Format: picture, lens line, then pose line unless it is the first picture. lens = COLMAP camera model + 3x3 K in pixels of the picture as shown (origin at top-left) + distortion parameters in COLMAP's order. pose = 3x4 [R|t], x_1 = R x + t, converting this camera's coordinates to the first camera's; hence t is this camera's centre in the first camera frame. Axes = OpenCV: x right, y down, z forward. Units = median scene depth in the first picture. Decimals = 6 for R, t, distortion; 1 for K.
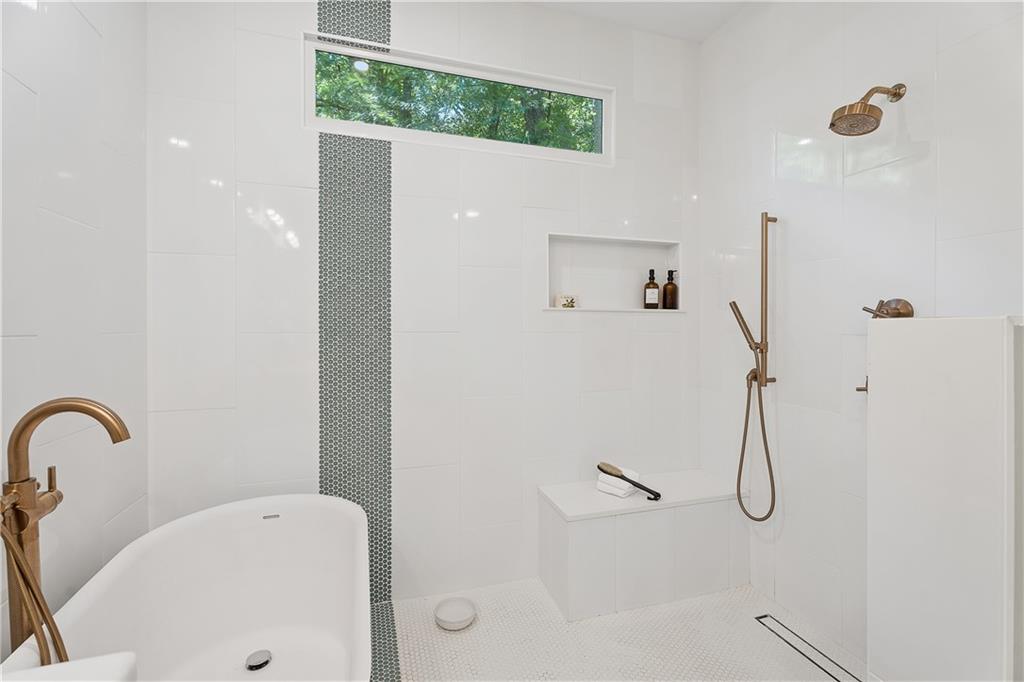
lens RADIAL K [[458.2, 0, 513.2], [0, 458.2, 332.2], [0, 0, 1]] dist [-0.001203, 0.000591]
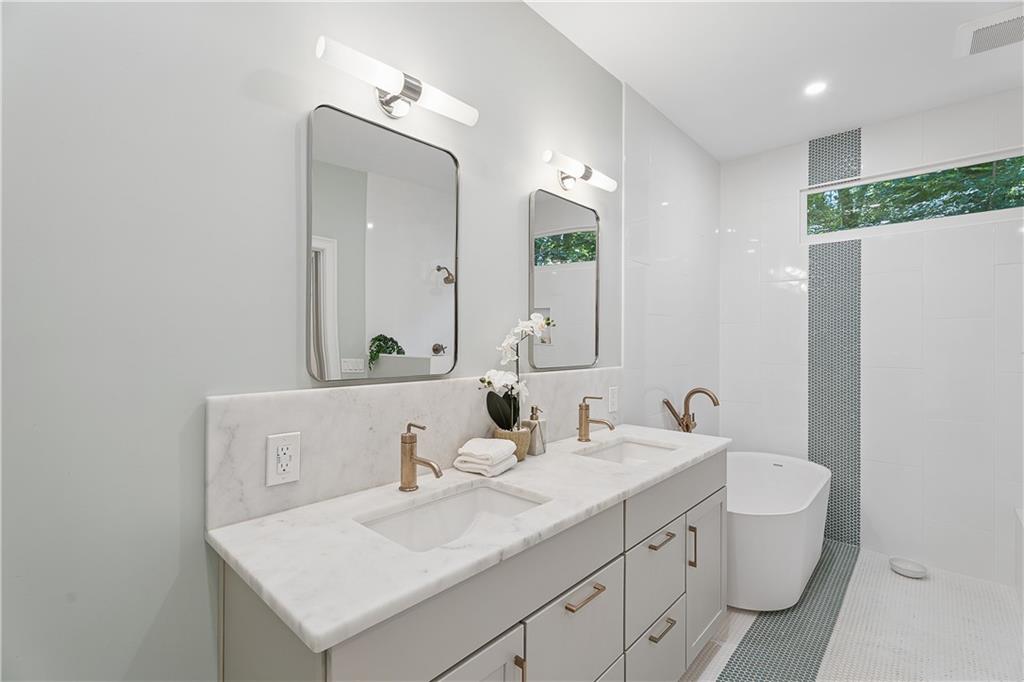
lens RADIAL K [[458.2, 0, 513.1], [0, 458.2, 339.6], [0, 0, 1]] dist [-0.001203, 0.000591]
pose [[0.483072, -0.003275, -0.875575, 0.524794], [-0.008995, 0.999922, -0.008704, -0.069260], [0.875535, 0.012081, 0.483005, -0.761074]]
